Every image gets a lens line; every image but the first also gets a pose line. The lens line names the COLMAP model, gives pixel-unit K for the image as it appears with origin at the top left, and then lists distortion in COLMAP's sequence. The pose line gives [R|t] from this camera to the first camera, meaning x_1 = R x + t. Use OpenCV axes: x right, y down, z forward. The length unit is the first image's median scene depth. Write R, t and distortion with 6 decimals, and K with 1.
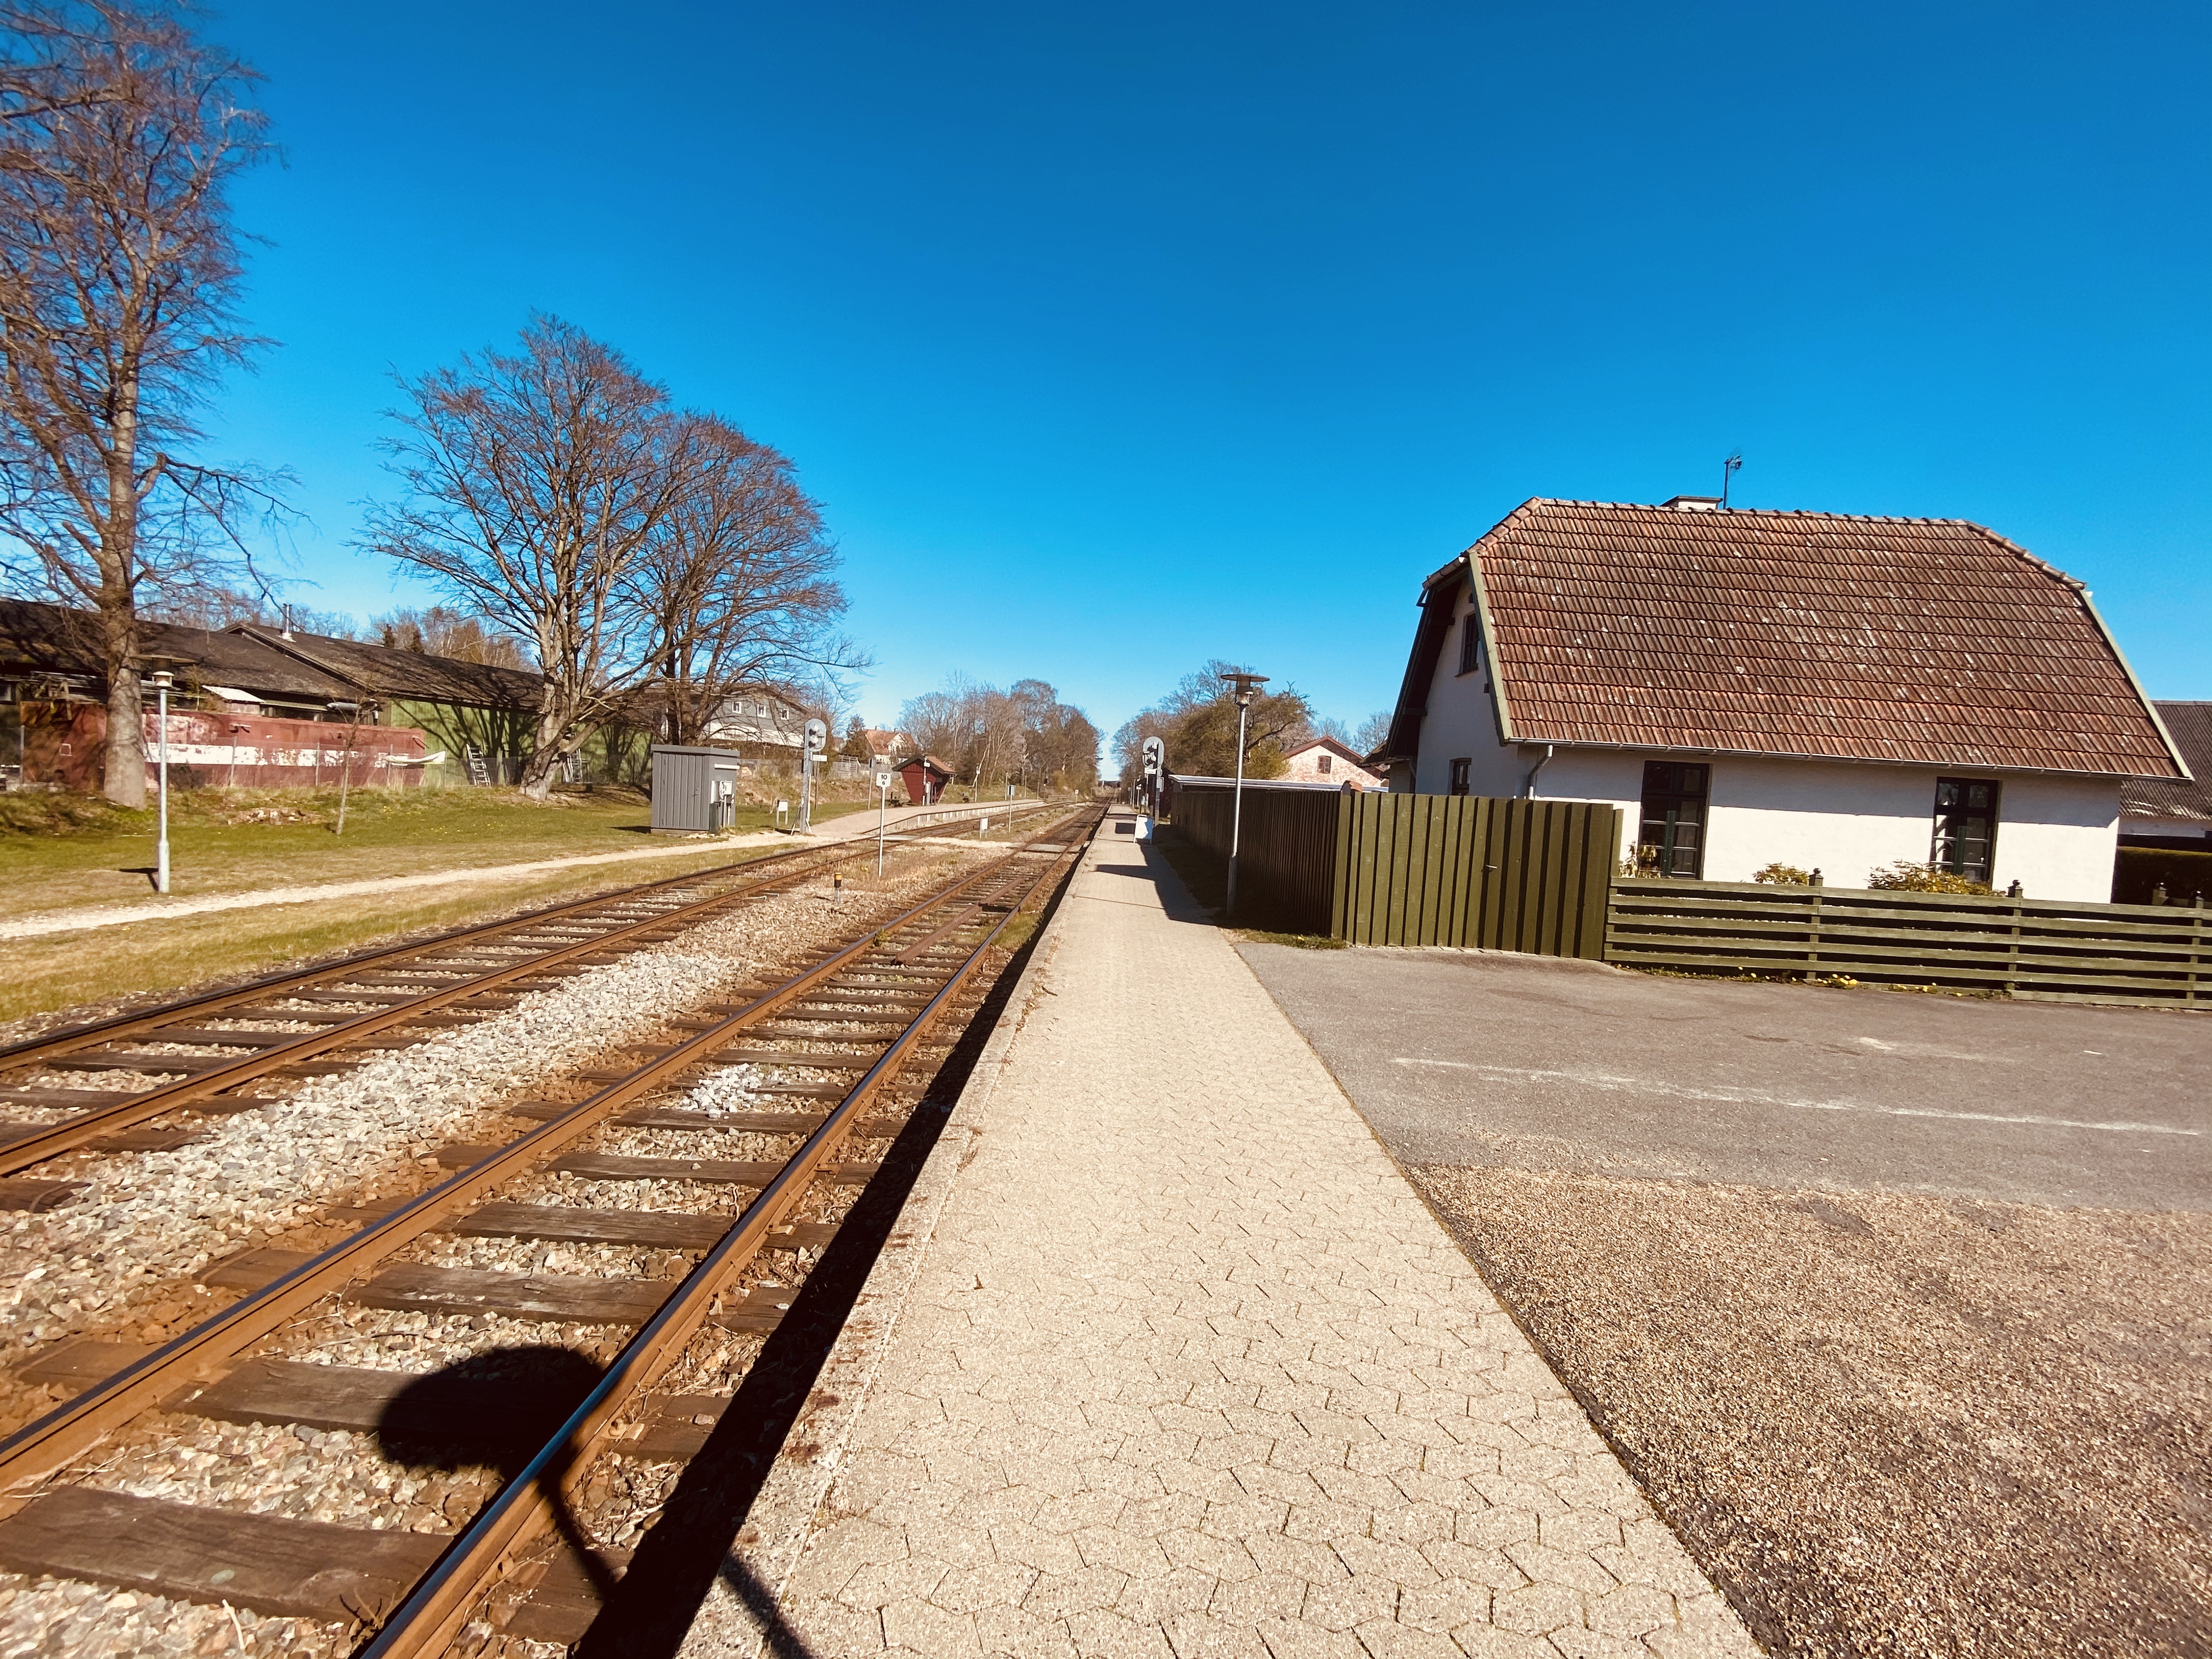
lens RADIAL K [[884.7, 0, 1086.1], [0, 884.7, 844.0], [0, 0, 1]] dist [-0.016343, -0.007123]
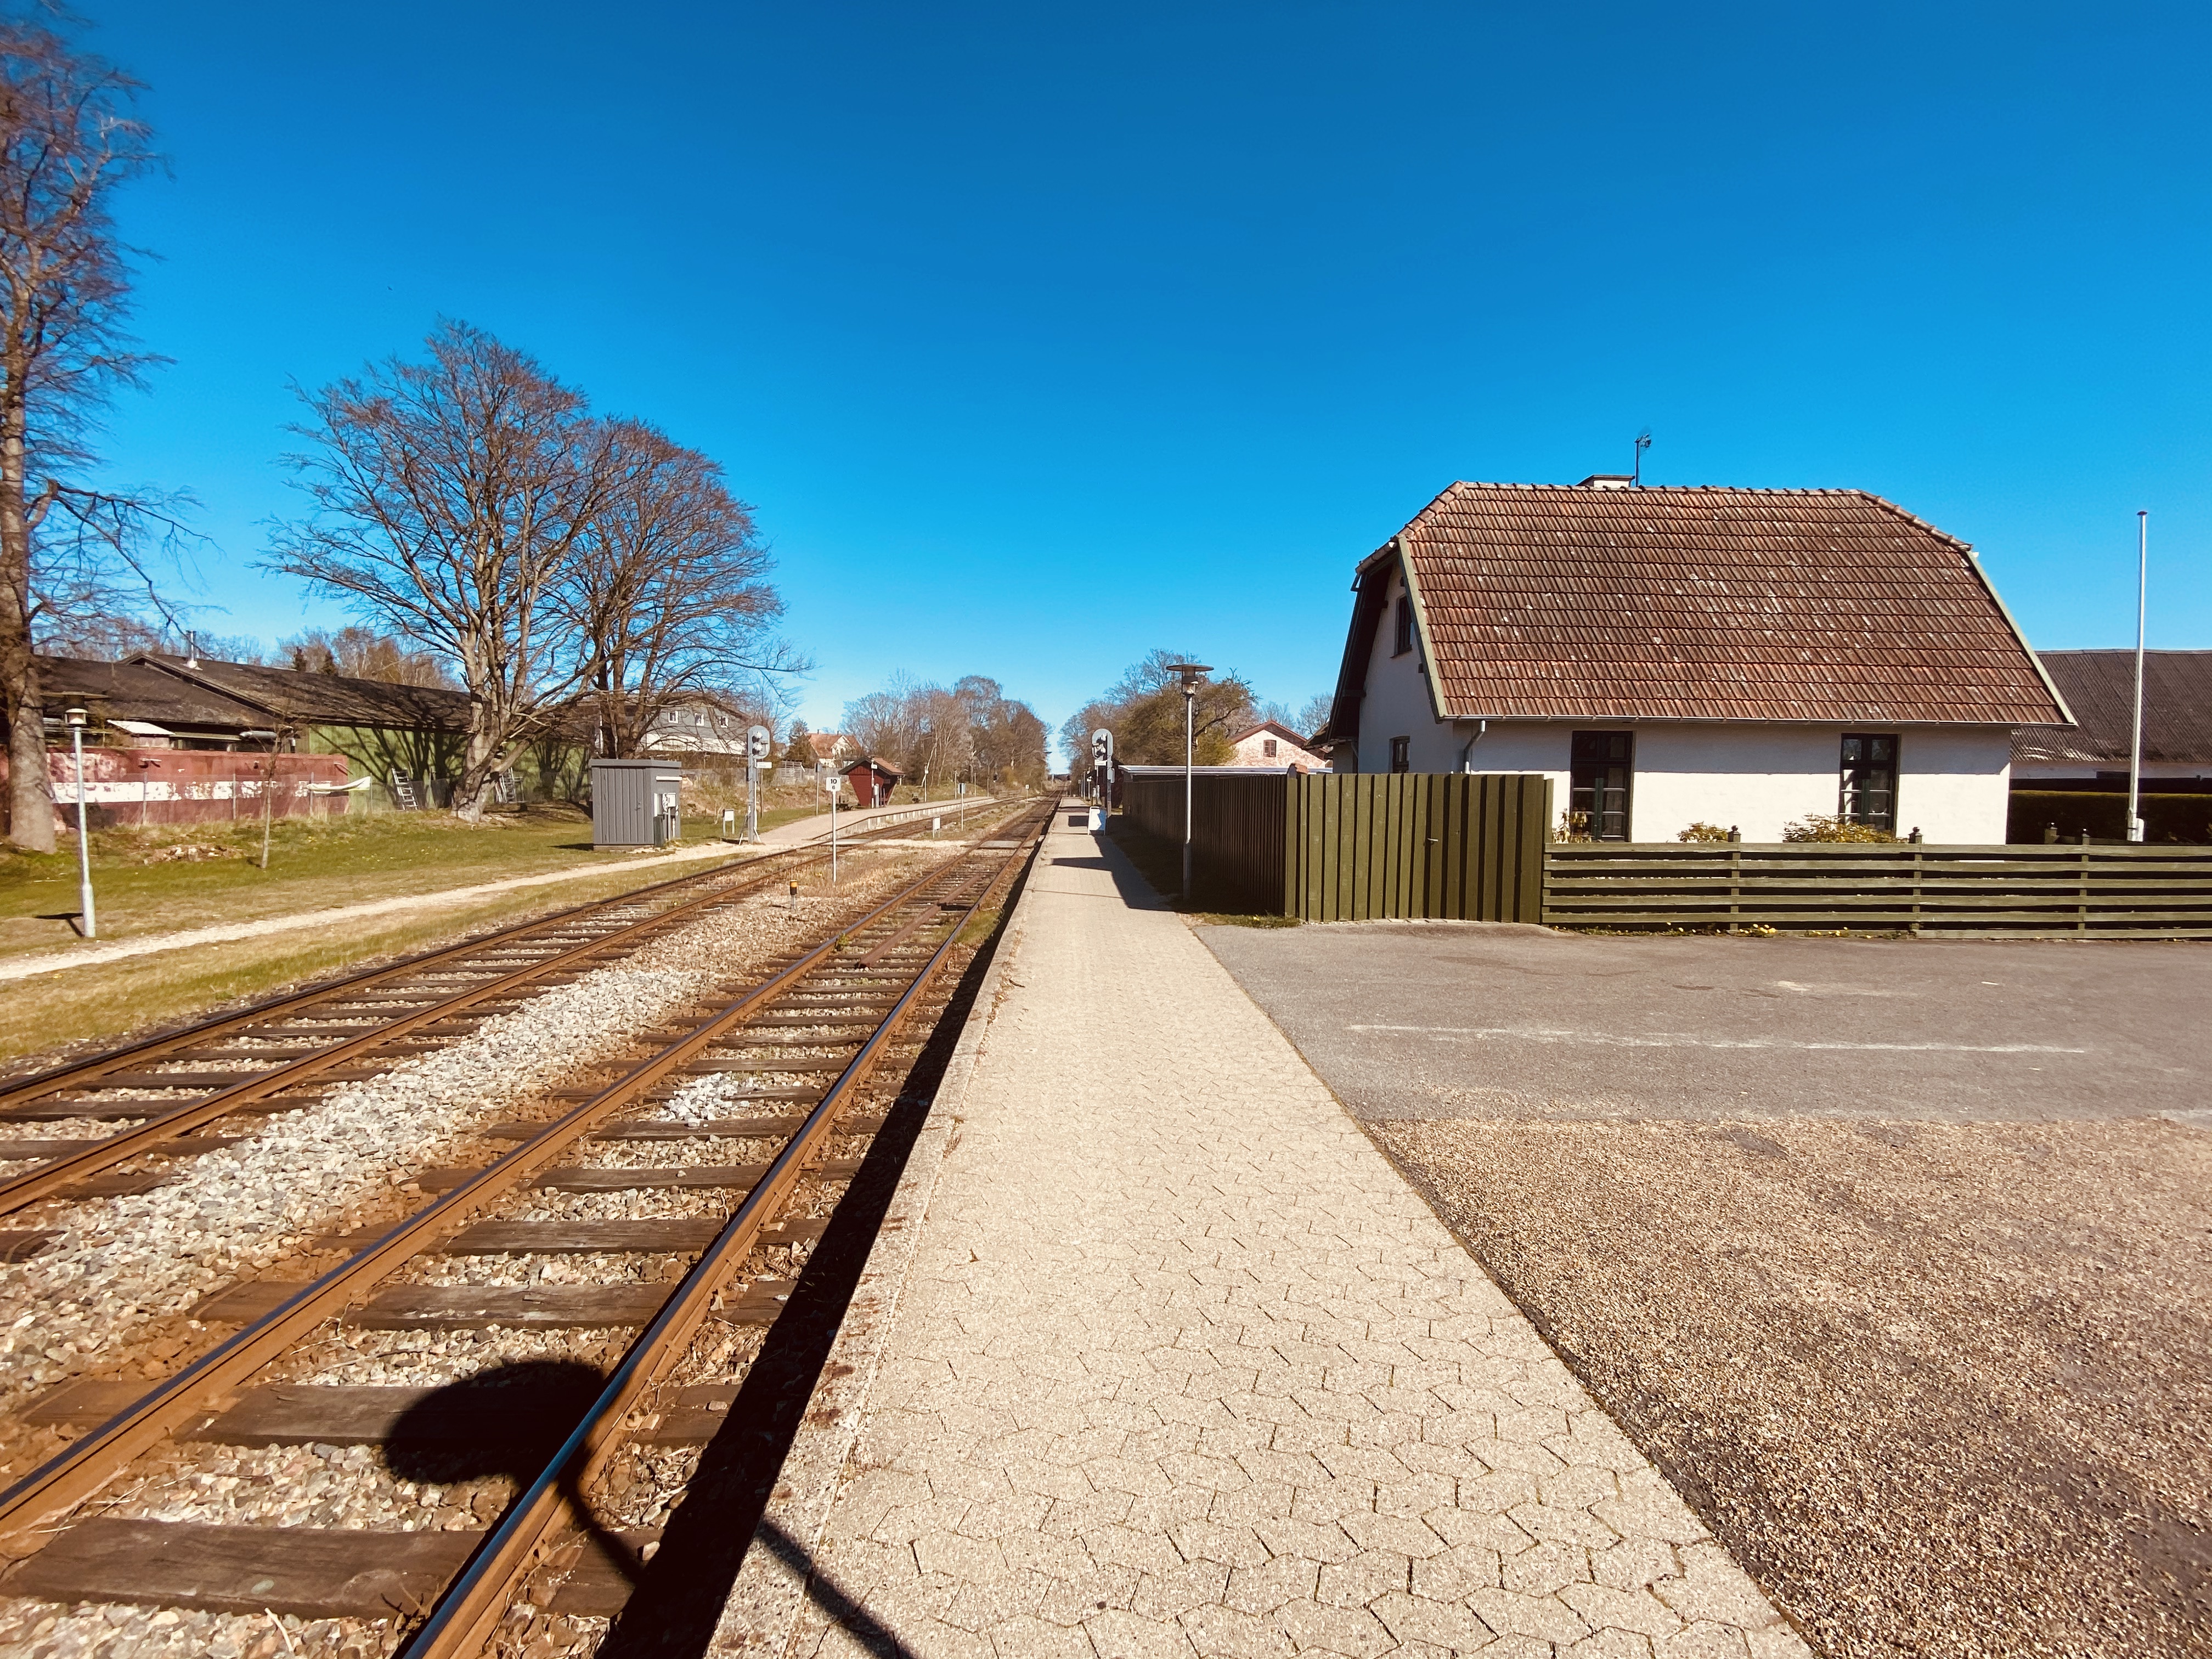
lens RADIAL K [[884.7, 0, 1085.4], [0, 884.7, 842.5], [0, 0, 1]] dist [-0.016343, -0.007123]
pose [[0.997275, -0.051504, 0.052815, -0.006304], [0.051195, 0.998663, 0.007190, 0.000330], [-0.053115, -0.004466, 0.998578, -0.021776]]
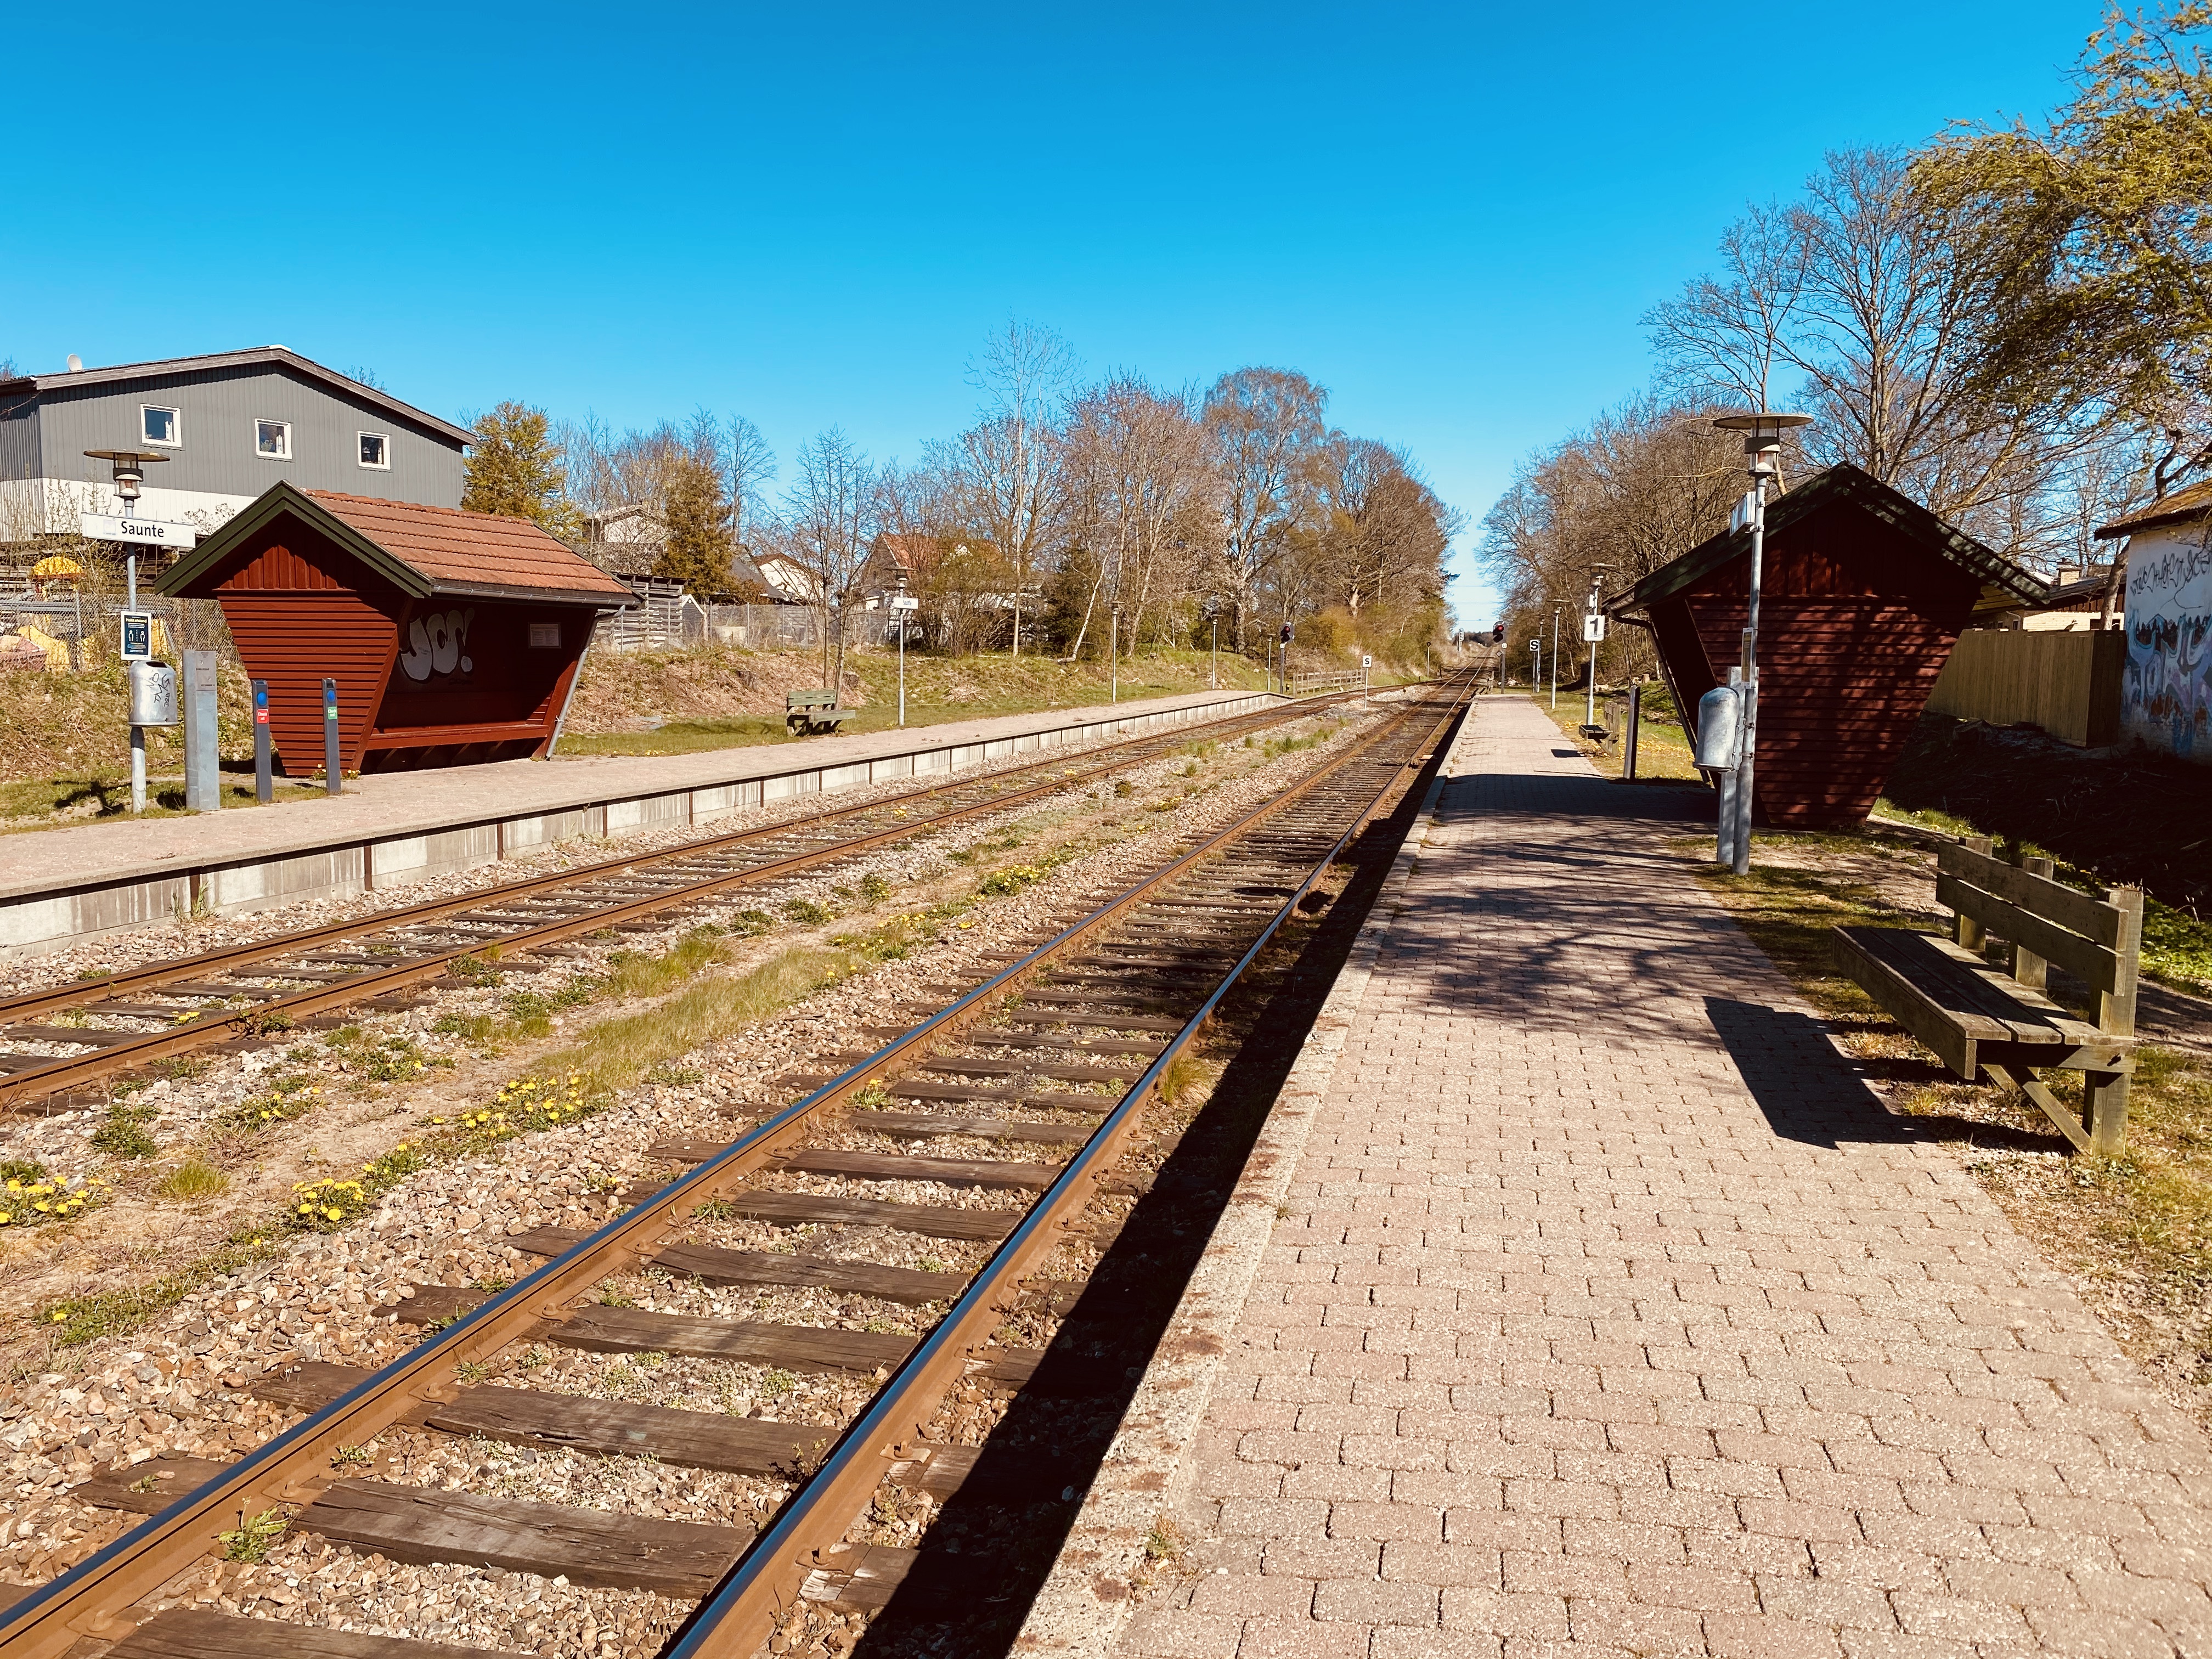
lens RADIAL K [[1674.7, 0, 1123.2], [0, 1674.7, 842.5], [0, 0, 1]] dist [0.032105, -0.026063]
pose [[0.982261, -0.028736, -0.185304, 0.156830], [0.037233, 0.998401, 0.042541, -0.262084], [0.183785, -0.048686, 0.981760, 4.521656]]
